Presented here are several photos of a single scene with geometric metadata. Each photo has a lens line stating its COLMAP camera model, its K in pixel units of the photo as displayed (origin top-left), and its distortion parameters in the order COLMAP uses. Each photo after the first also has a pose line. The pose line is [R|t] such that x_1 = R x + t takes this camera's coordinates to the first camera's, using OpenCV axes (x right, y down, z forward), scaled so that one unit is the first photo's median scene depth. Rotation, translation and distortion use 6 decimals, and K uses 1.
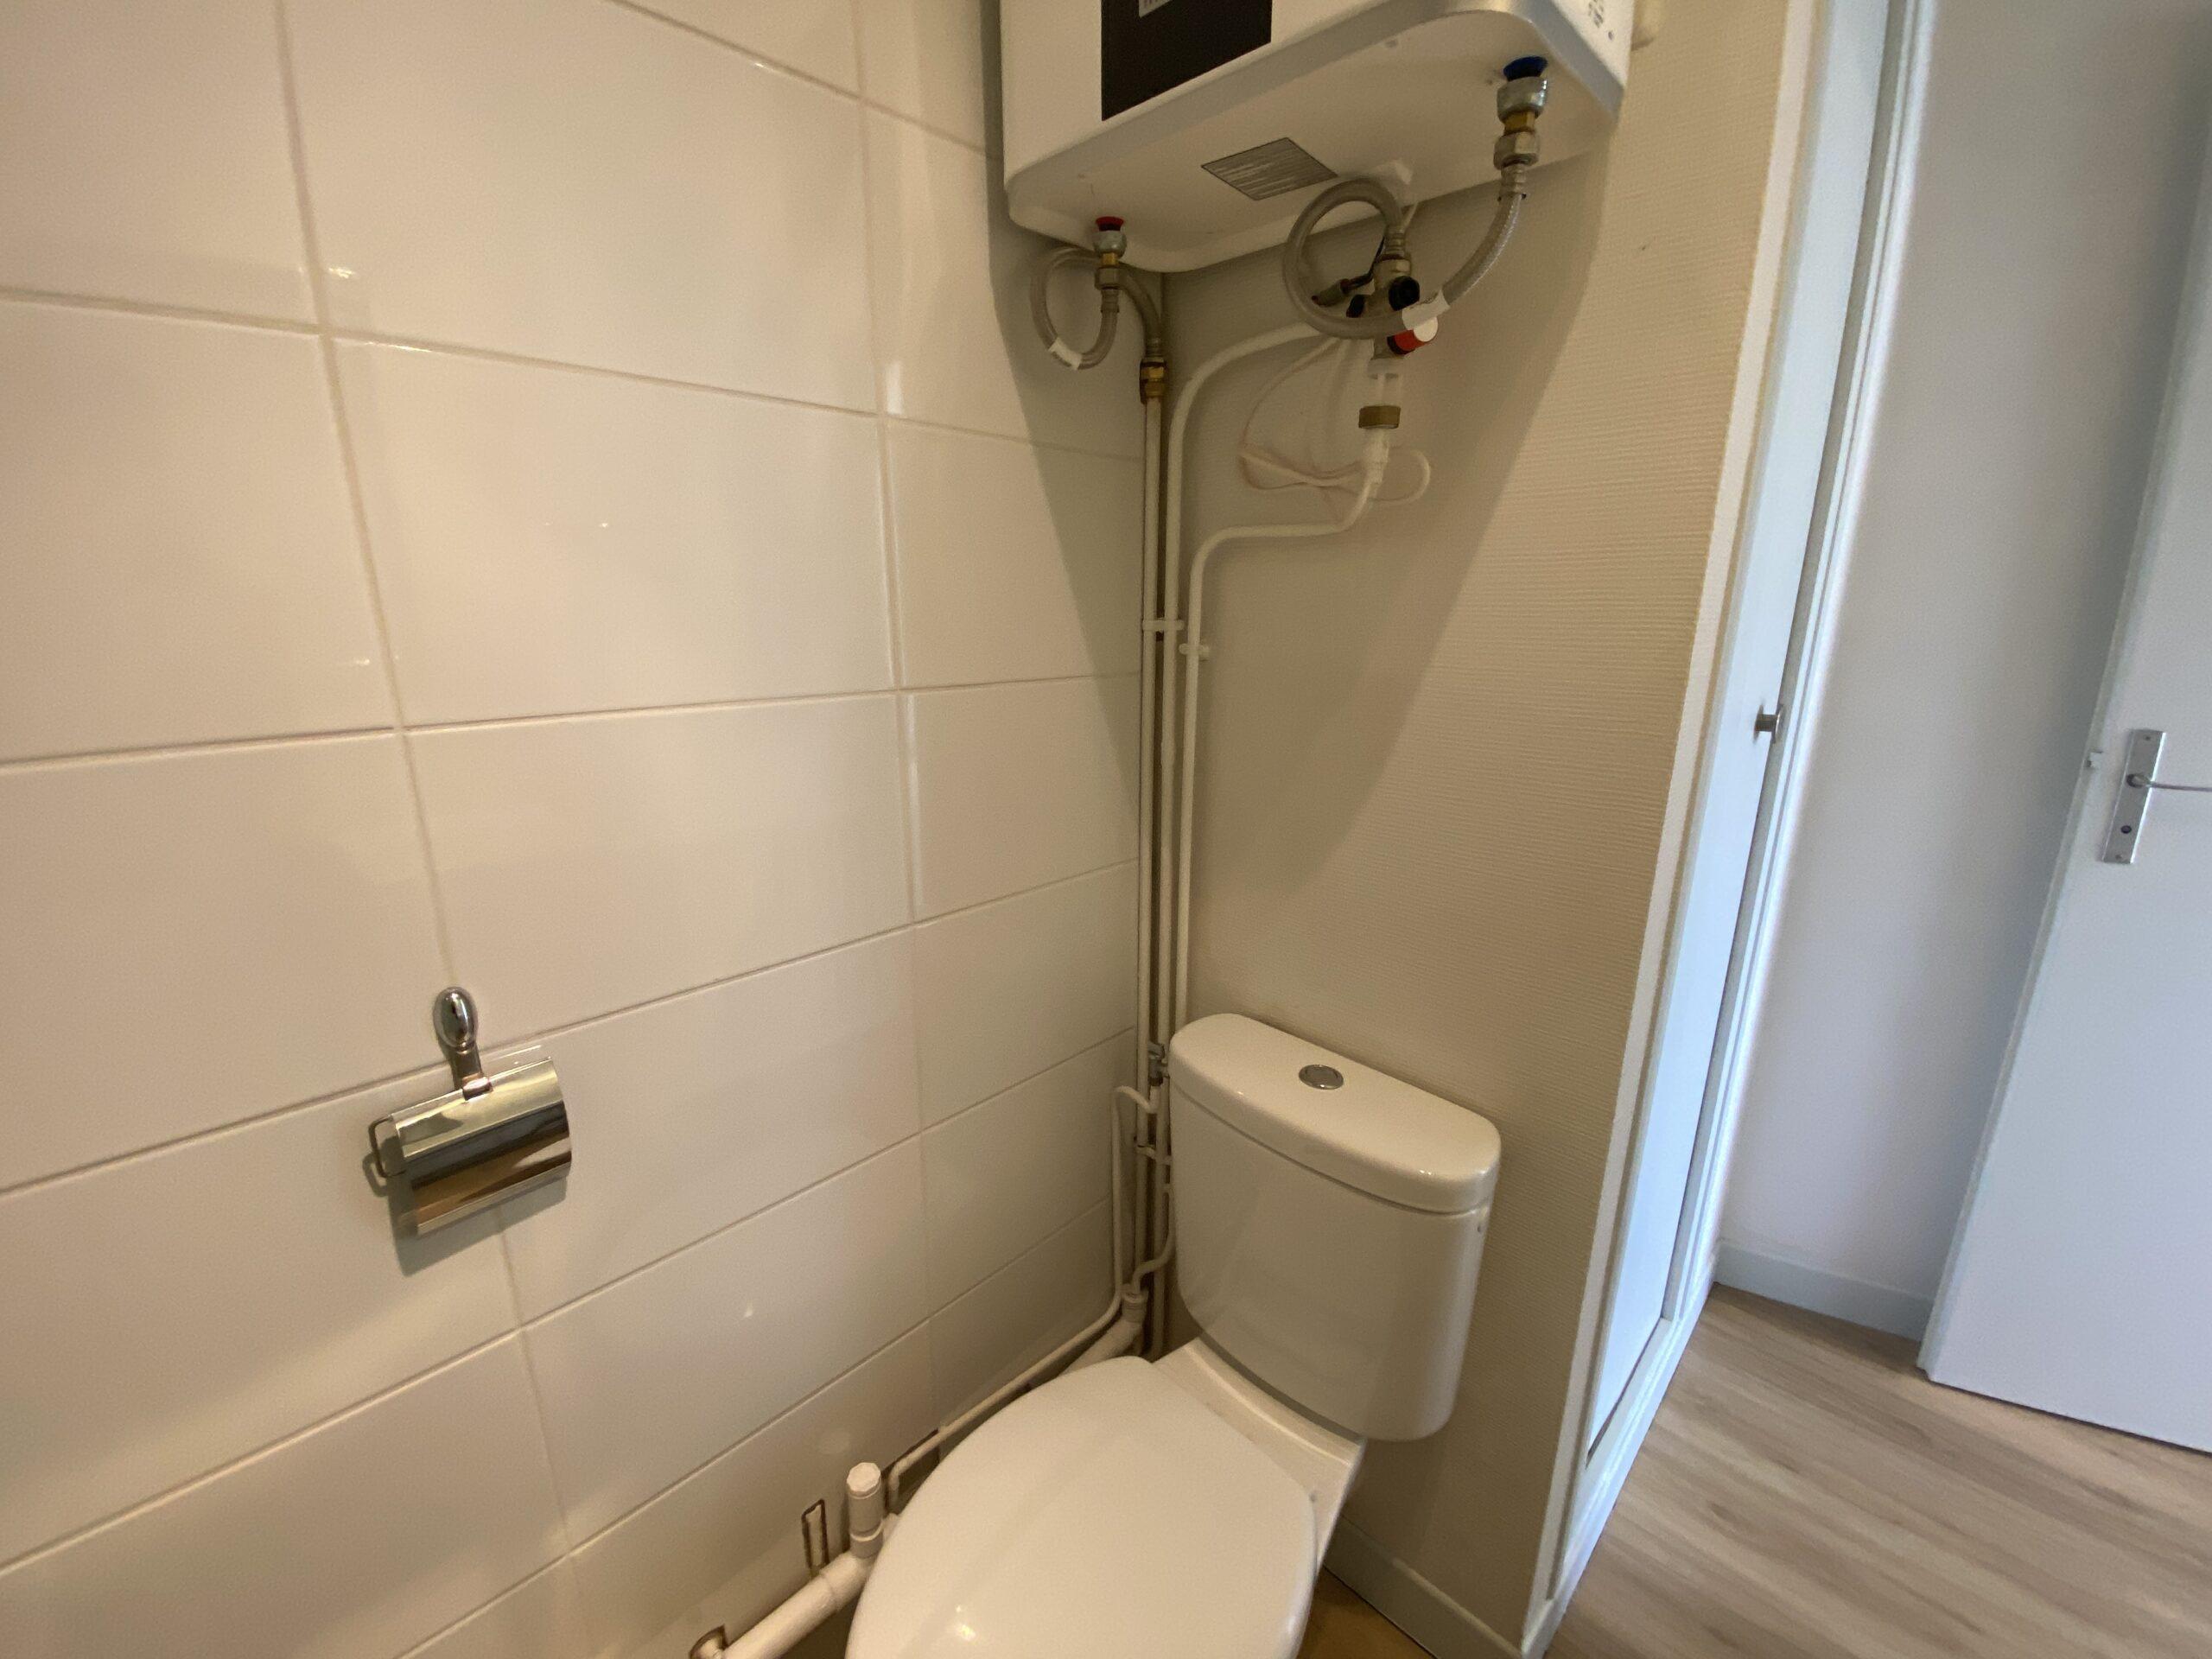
lens RADIAL K [[889.0, 0, 1101.2], [0, 889.0, 832.1], [0, 0, 1]] dist [0.025845, -0.022808]
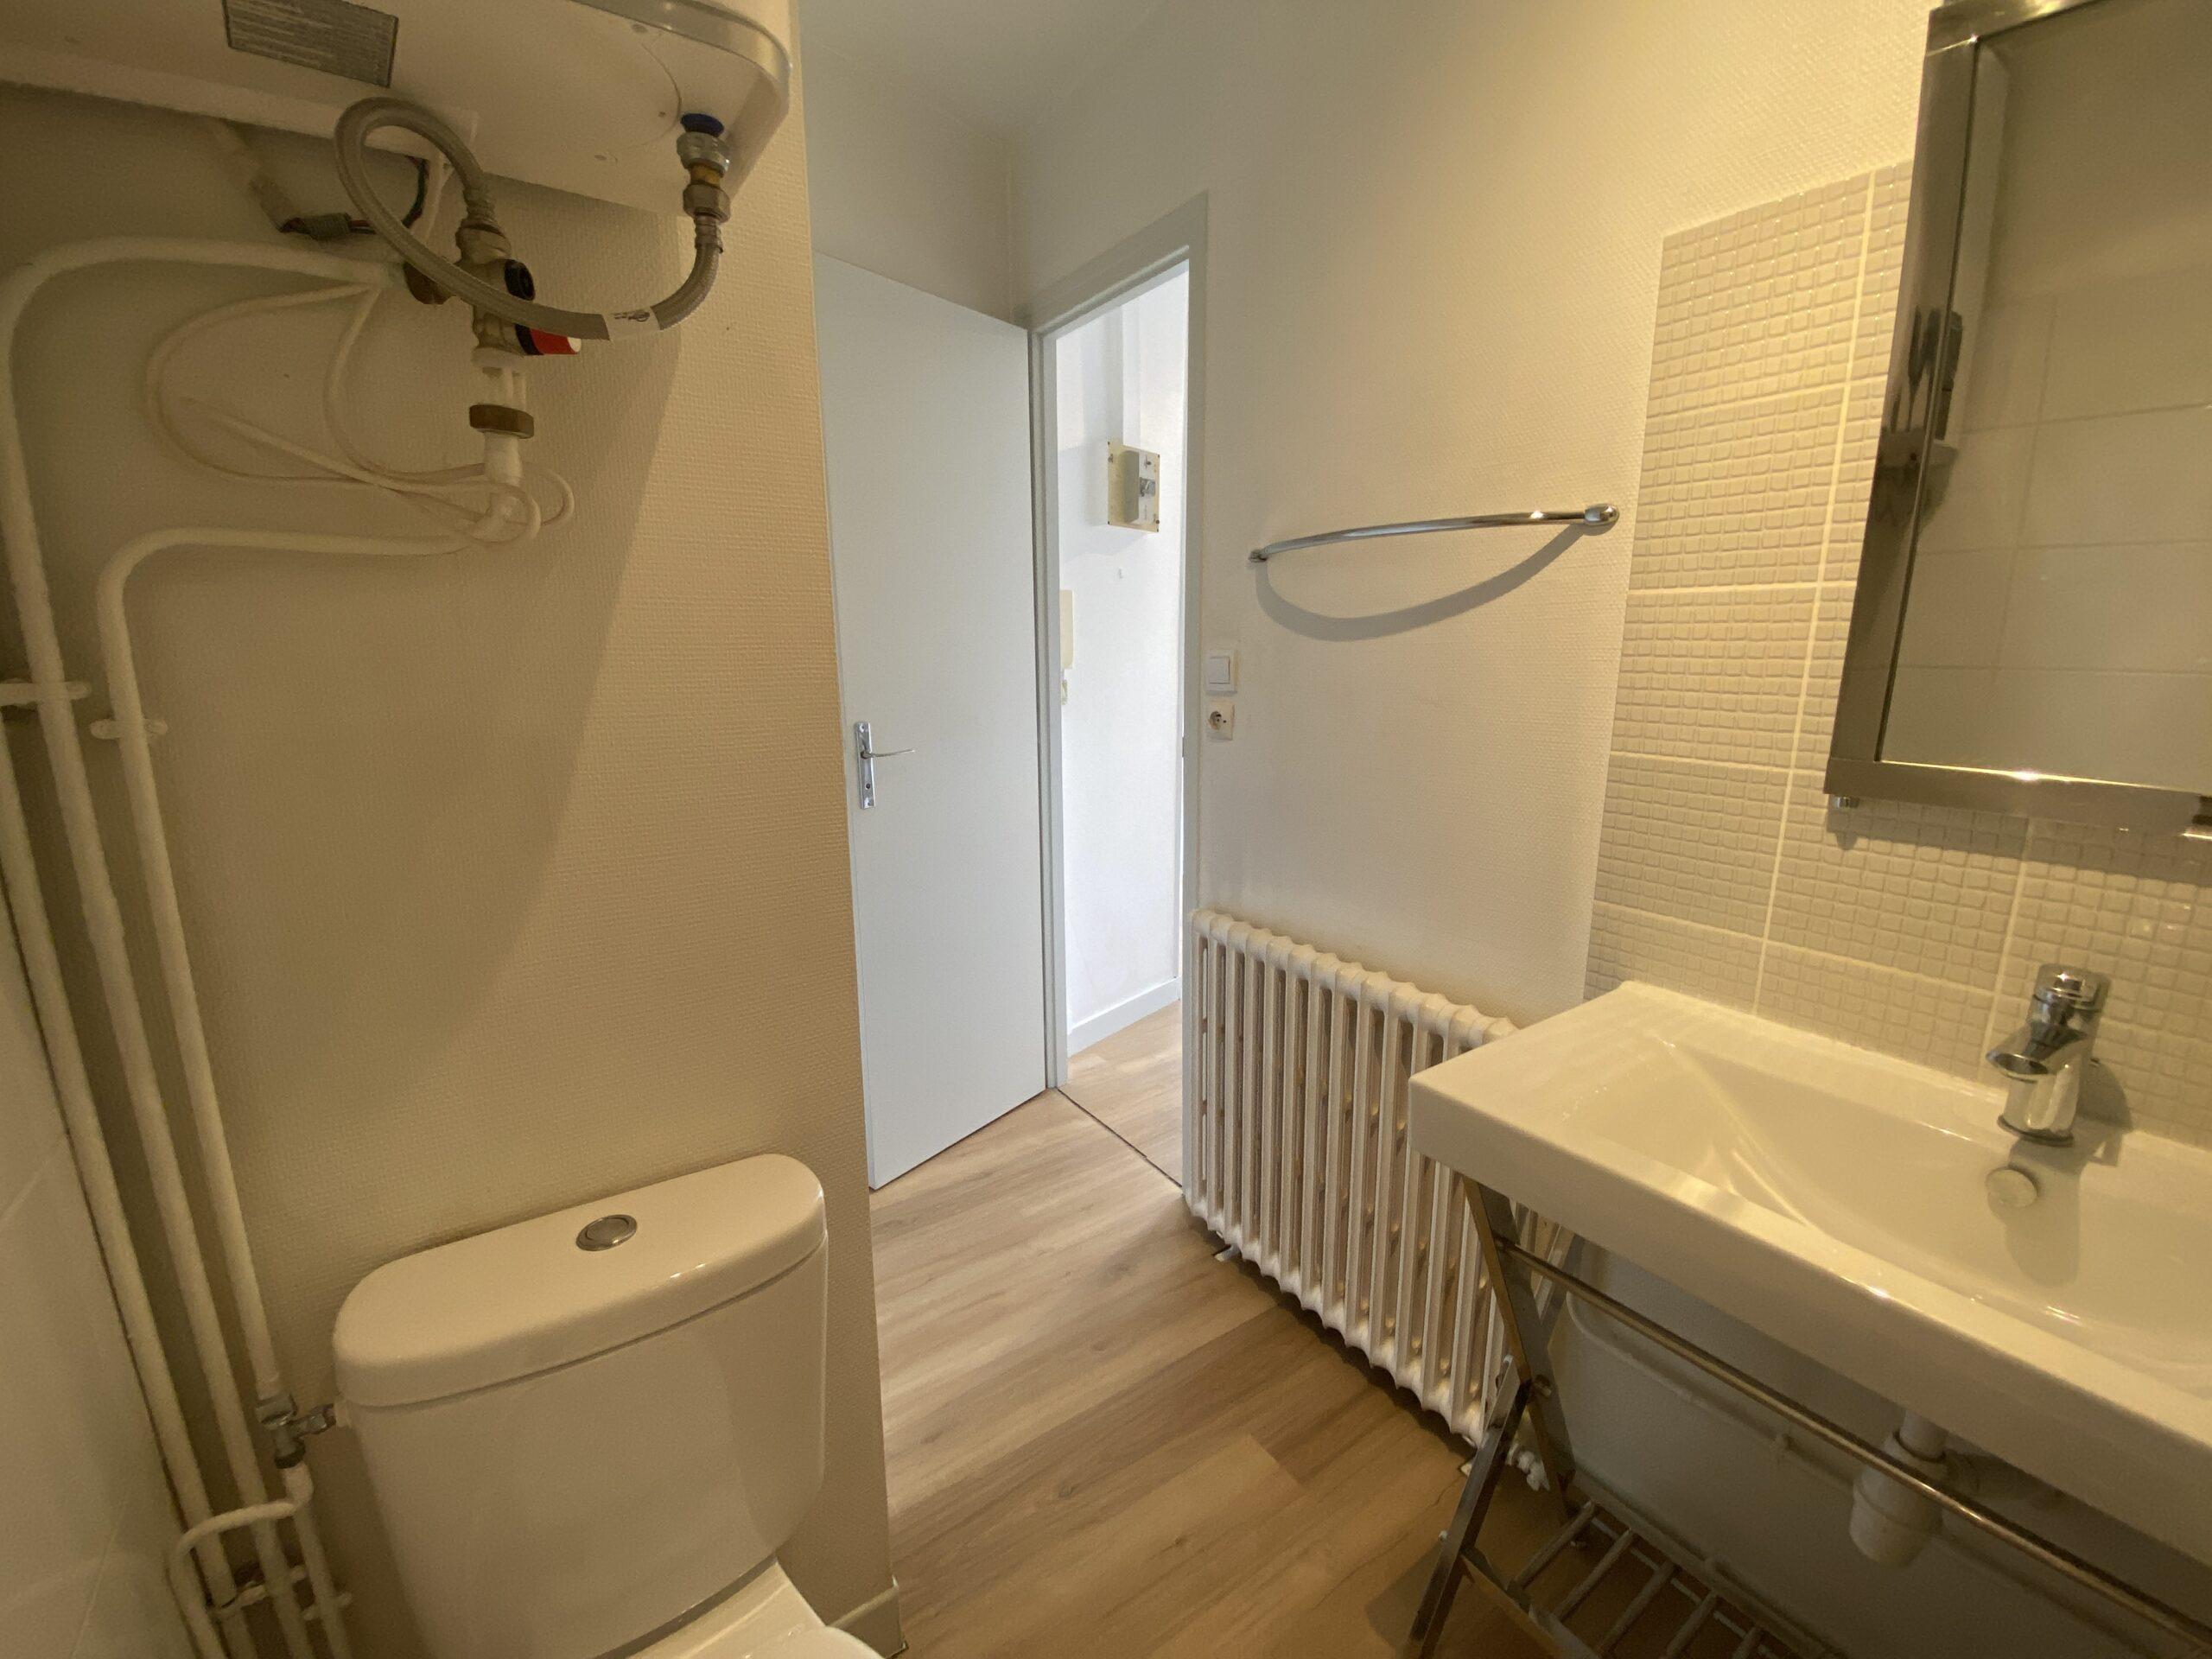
lens RADIAL K [[889.0, 0, 1101.2], [0, 889.0, 832.1], [0, 0, 1]] dist [0.025845, -0.022808]
pose [[0.176802, -0.201076, 0.963488, -0.353571], [0.249544, 0.956082, 0.153738, -0.076705], [-0.952086, 0.213252, 0.219215, 0.303249]]
